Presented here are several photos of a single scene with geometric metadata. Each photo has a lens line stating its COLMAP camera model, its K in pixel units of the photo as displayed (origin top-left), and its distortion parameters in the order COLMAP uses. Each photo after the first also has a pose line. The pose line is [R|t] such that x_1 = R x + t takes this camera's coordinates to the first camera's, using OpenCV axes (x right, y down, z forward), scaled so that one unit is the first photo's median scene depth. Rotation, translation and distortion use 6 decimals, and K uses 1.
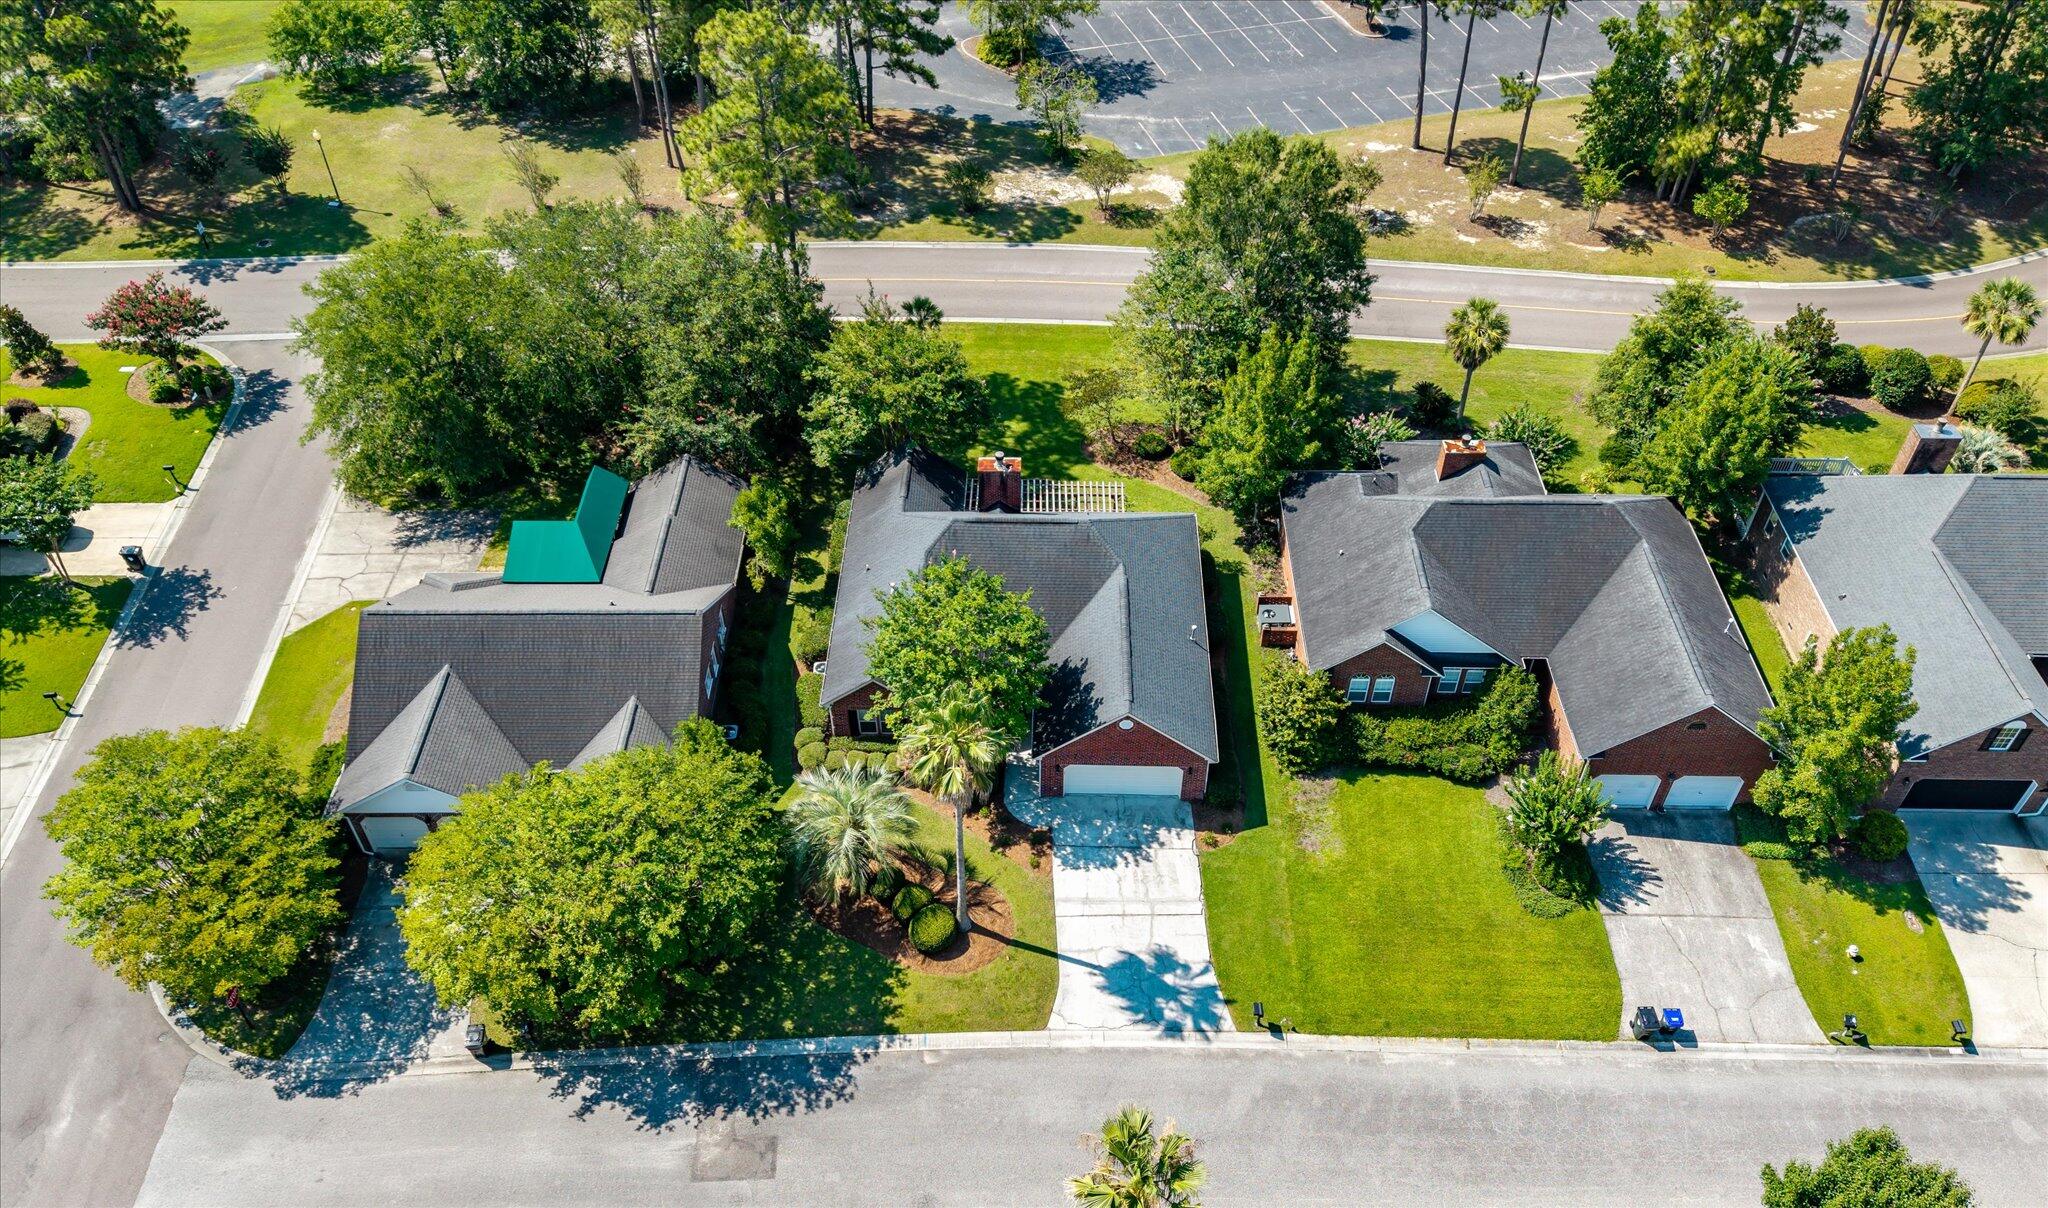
lens RADIAL K [[1532.7, 0, 1034.5], [0, 1532.7, 668.8], [0, 0, 1]] dist [0.021104, -0.024204]
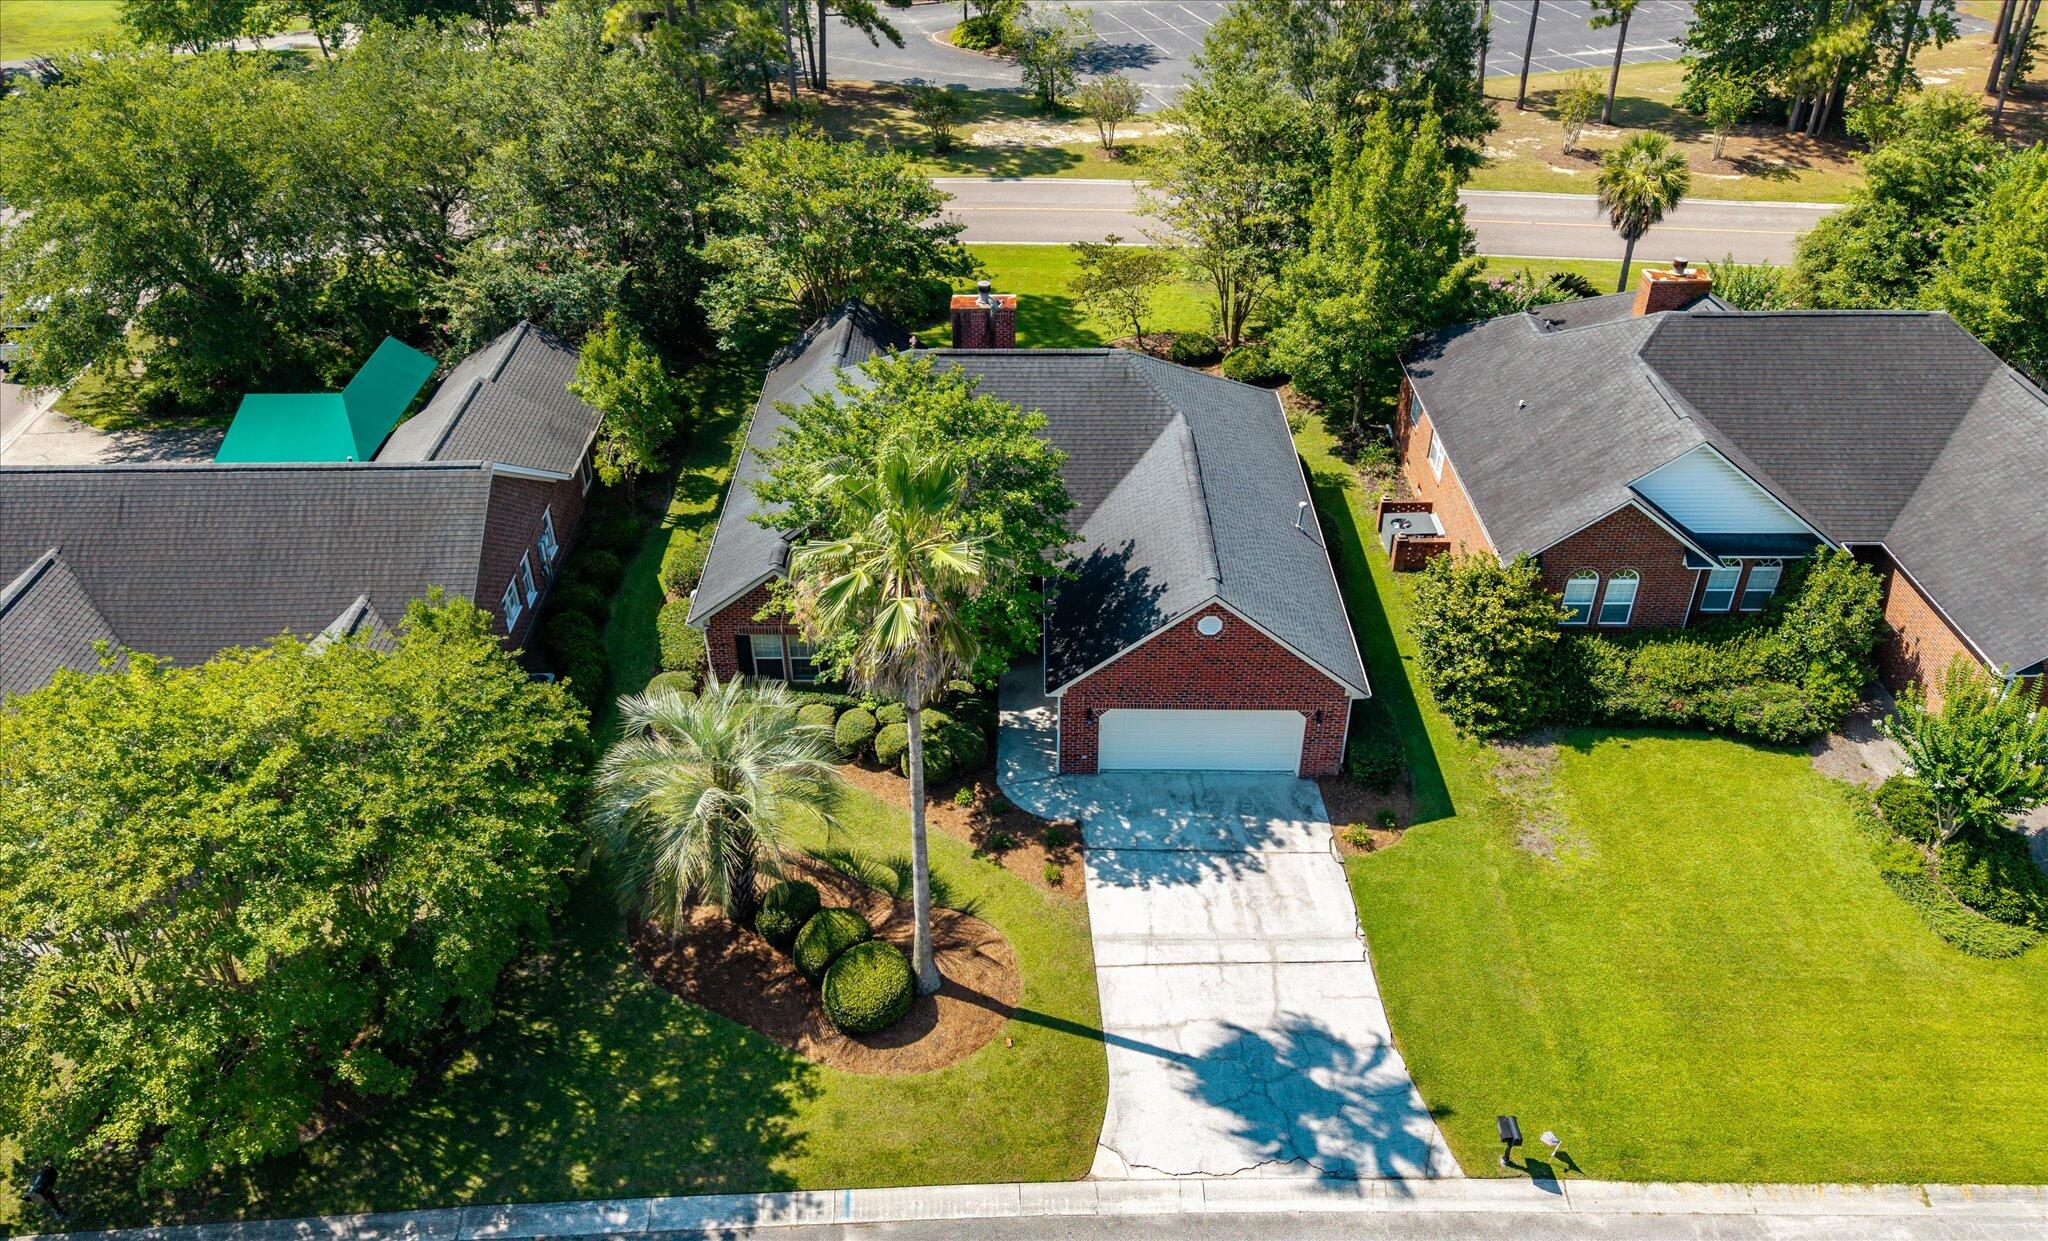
lens RADIAL K [[1495.3, 0, 1008.6], [0, 1495.3, 591.0], [0, 0, 1]] dist [-0.003325, -0.003286]
pose [[0.999916, -0.012875, -0.001323, -0.013650], [0.012370, 0.980732, -0.194968, 0.123585], [0.003808, 0.194935, 0.980809, 0.420223]]
